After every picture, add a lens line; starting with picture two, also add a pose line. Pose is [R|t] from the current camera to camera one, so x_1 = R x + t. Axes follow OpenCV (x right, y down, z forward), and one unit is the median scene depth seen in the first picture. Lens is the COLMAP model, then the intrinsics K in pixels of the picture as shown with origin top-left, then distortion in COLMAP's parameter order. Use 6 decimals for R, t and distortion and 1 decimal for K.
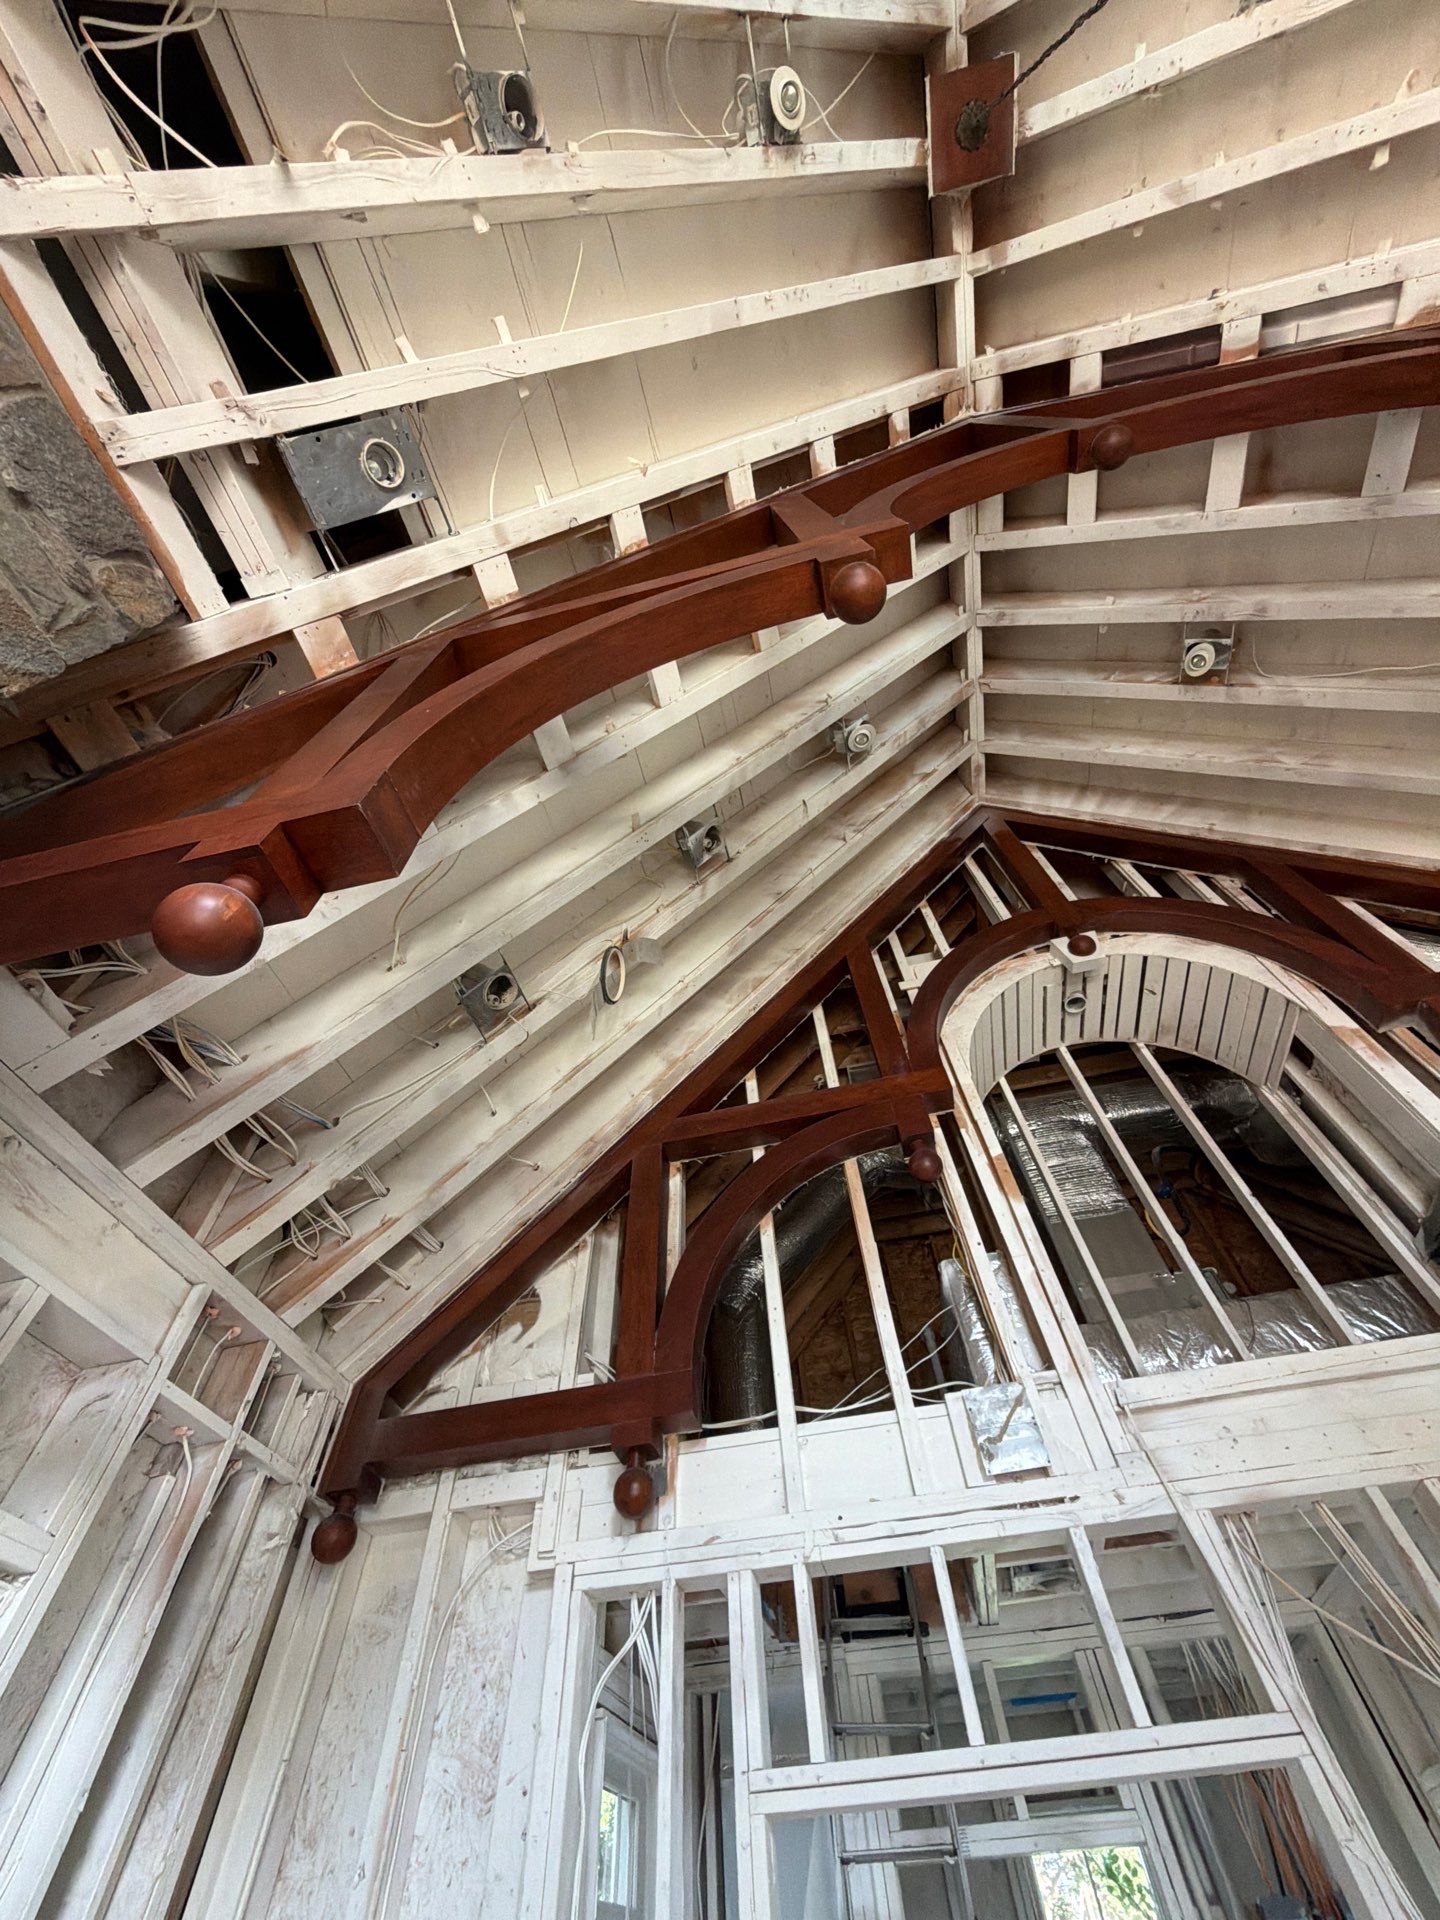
lens RADIAL K [[765.1, 0, 719.3], [0, 765.1, 957.6], [0, 0, 1]] dist [0.000363, -0.000096]
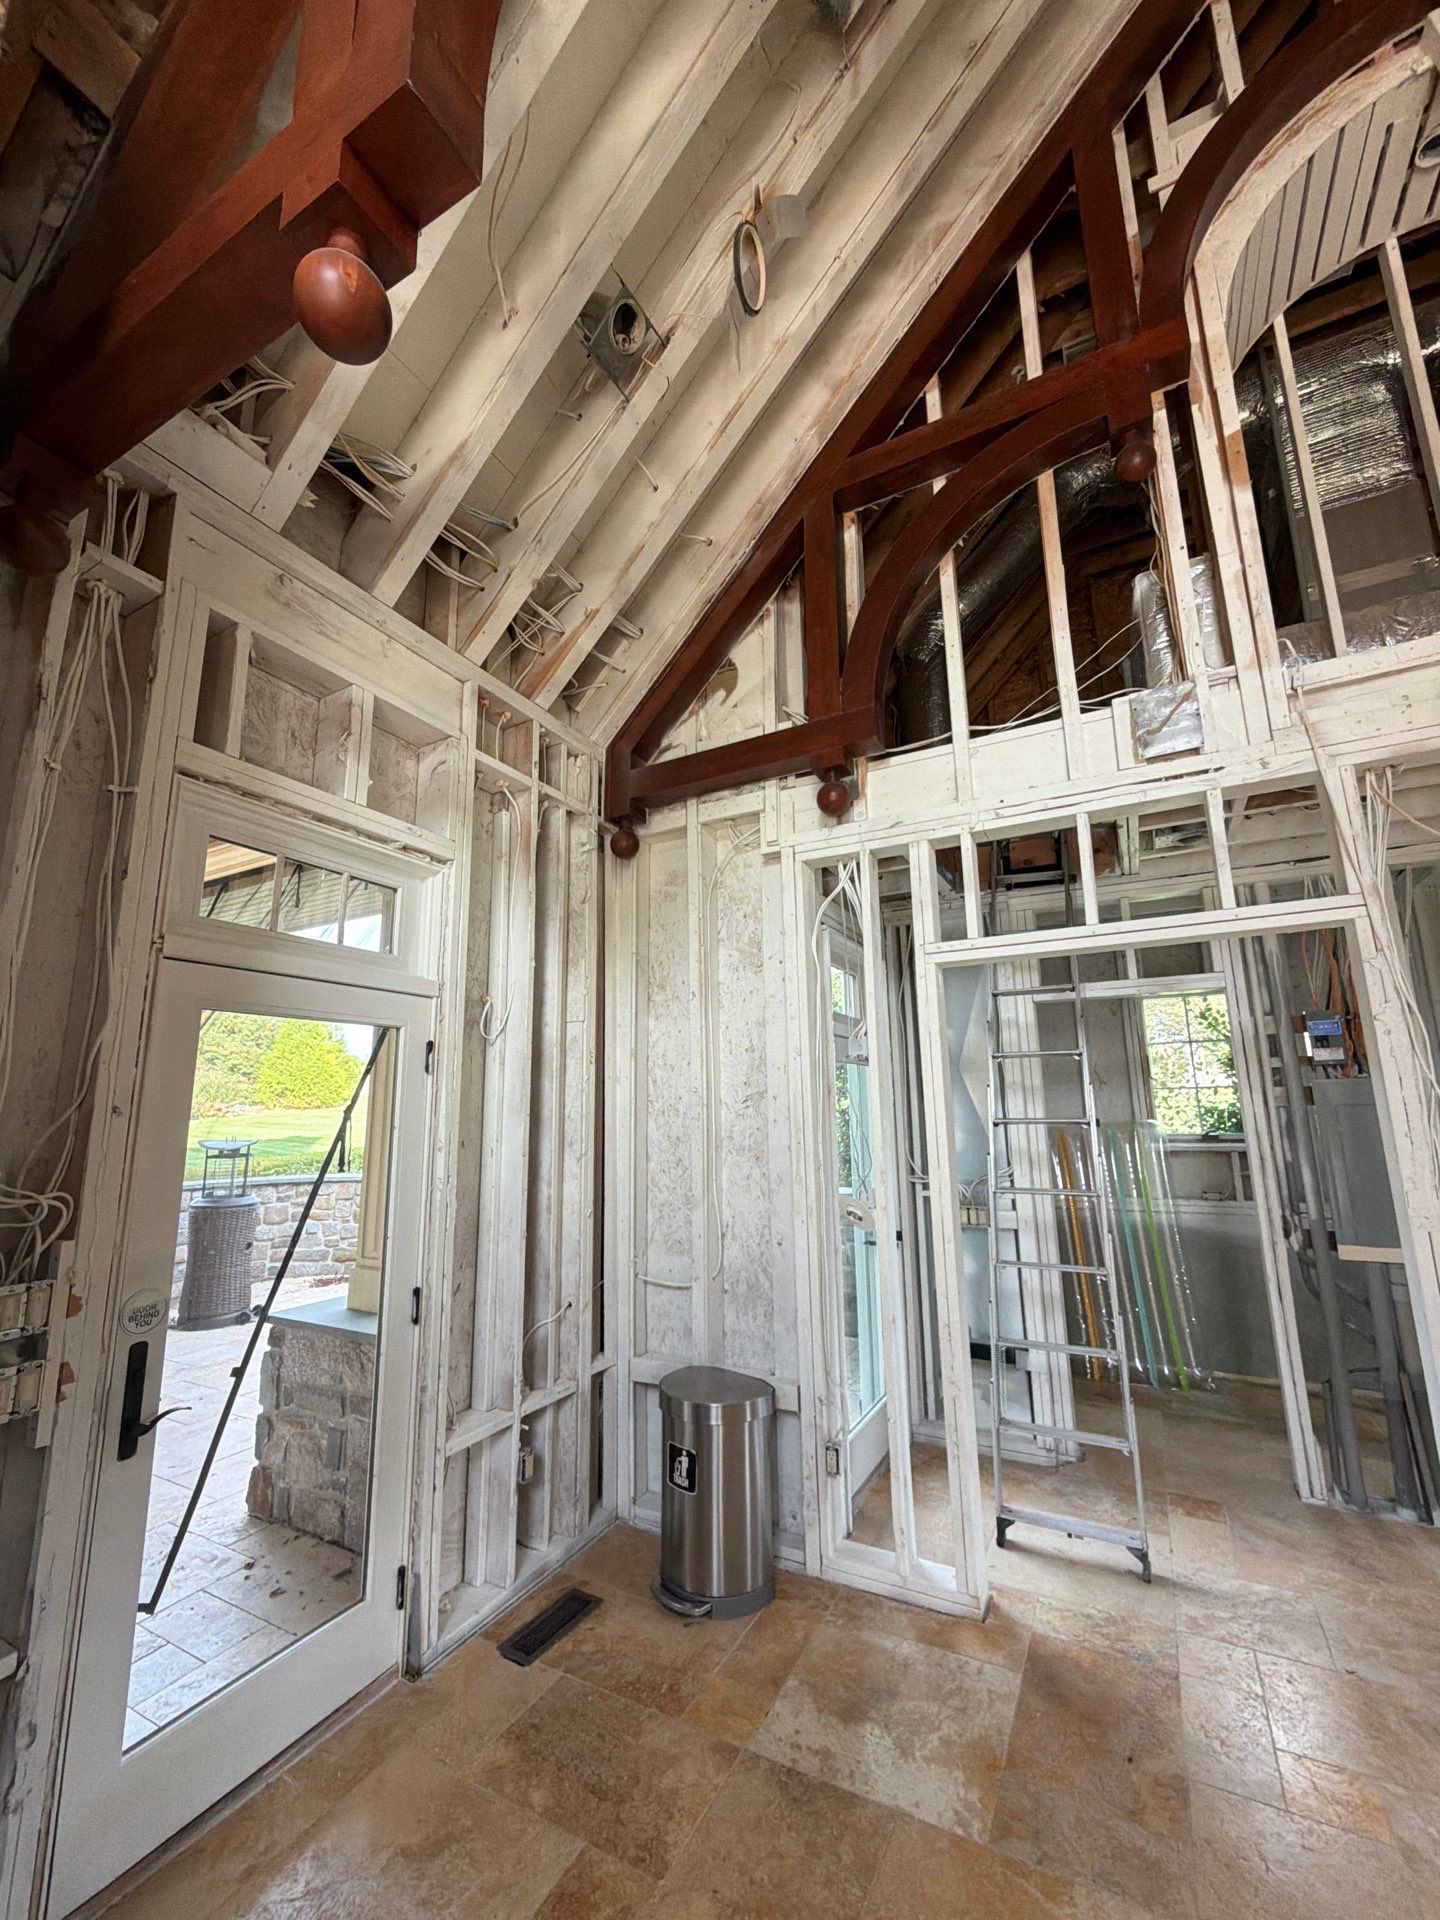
lens RADIAL K [[765.1, 0, 718.4], [0, 765.1, 959.9], [0, 0, 1]] dist [0.000363, -0.000096]
pose [[0.964216, -0.022510, -0.264160, 0.032581], [0.198876, 0.720301, 0.664542, 0.004513], [0.175315, -0.693297, 0.699002, -0.104106]]
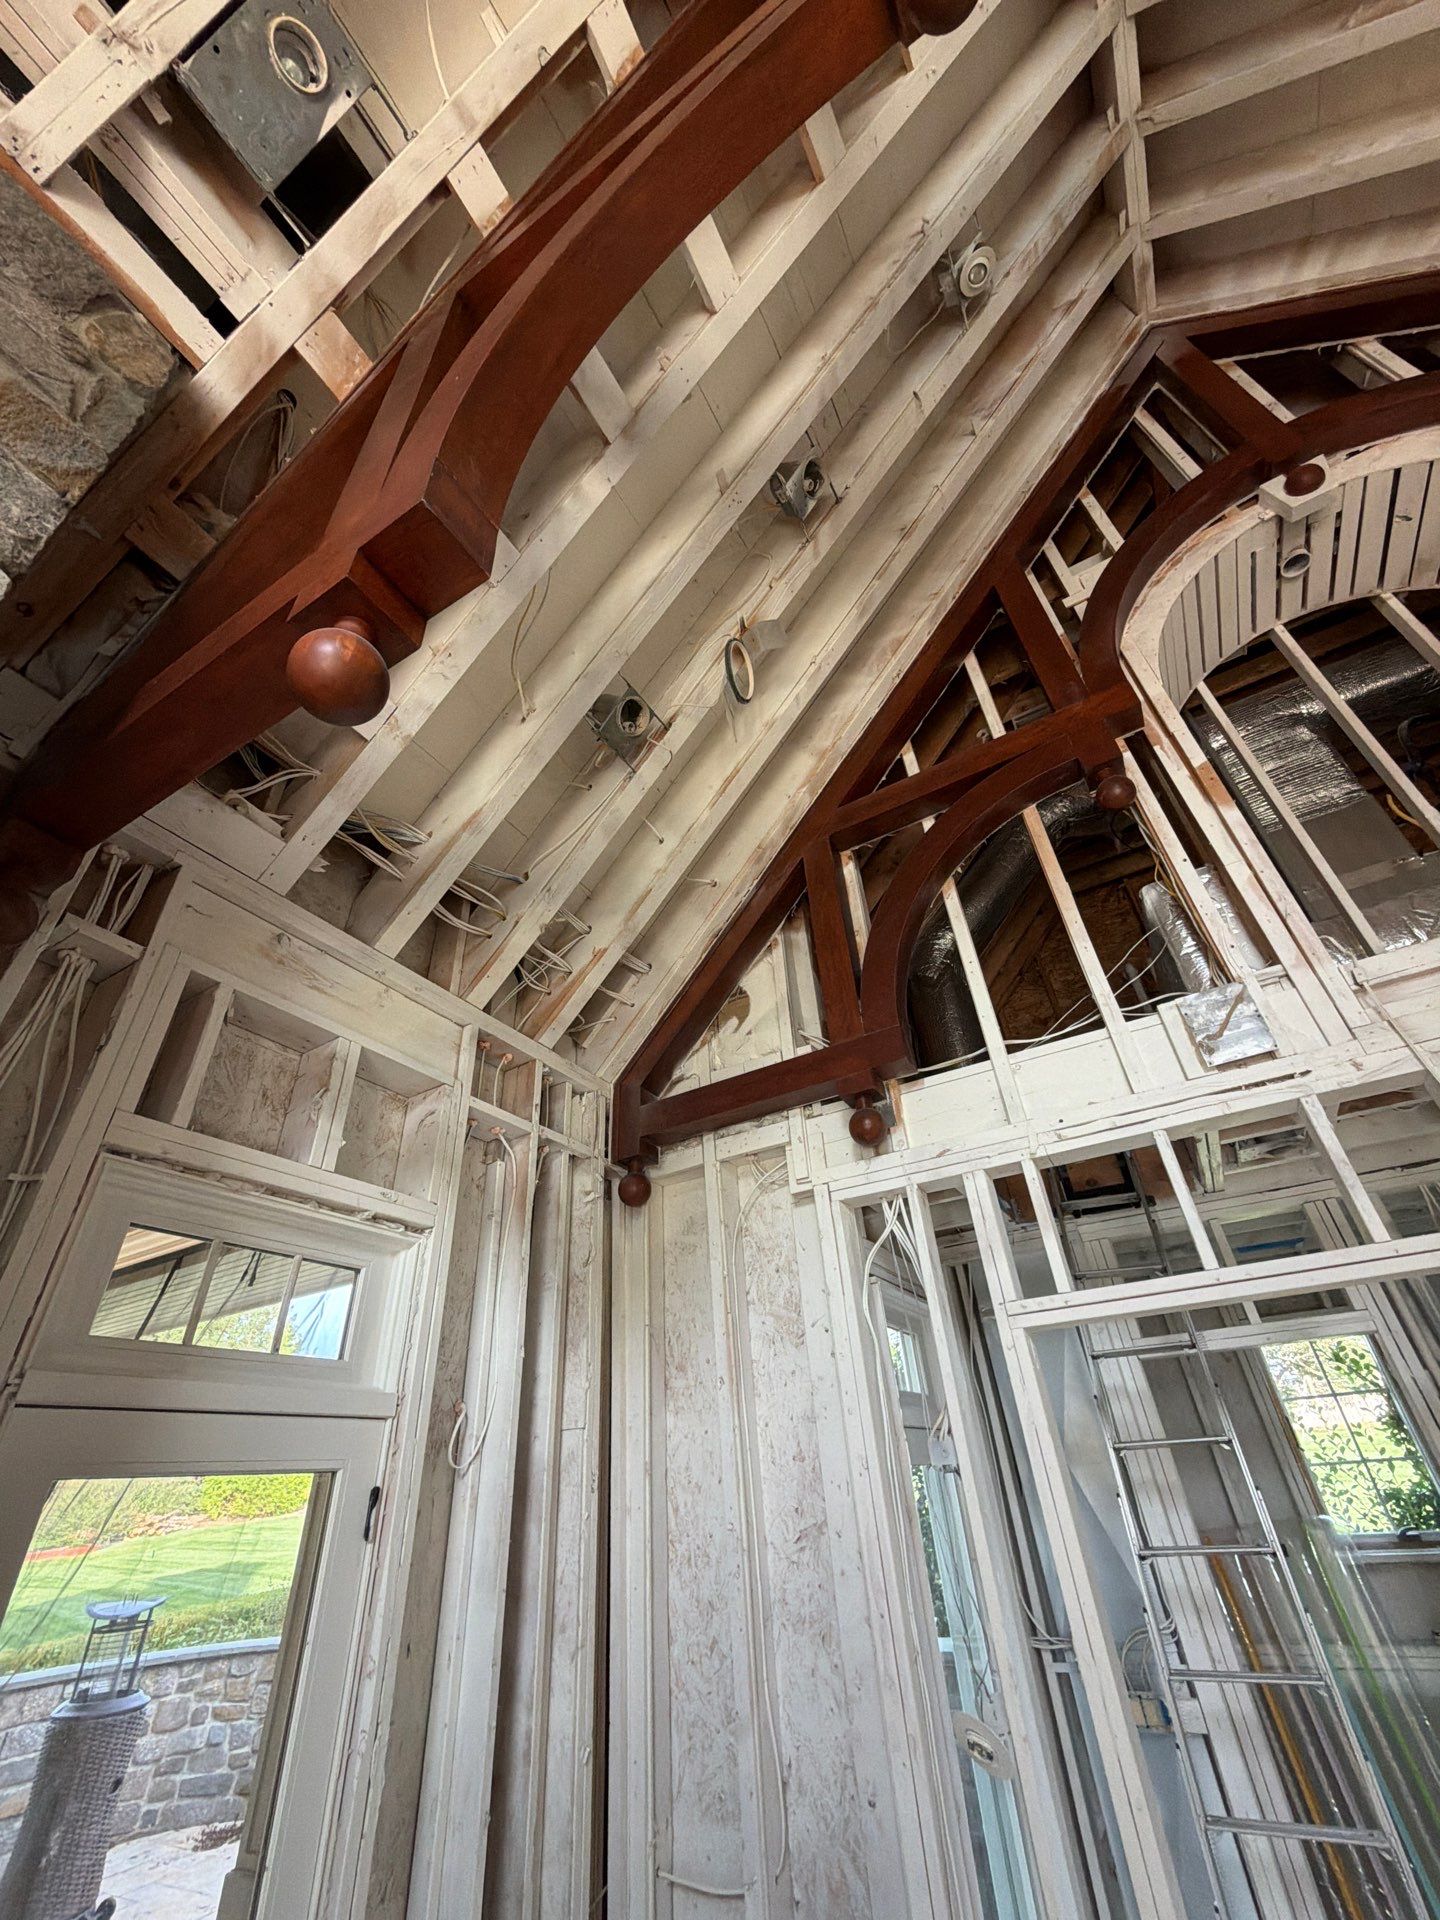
lens RADIAL K [[765.1, 0, 719.4], [0, 765.1, 956.6], [0, 0, 1]] dist [0.000363, -0.000096]
pose [[0.955441, -0.181171, -0.233043, -0.008932], [0.251053, 0.913994, 0.318728, 0.043139], [0.155256, -0.363032, 0.918751, 0.008616]]
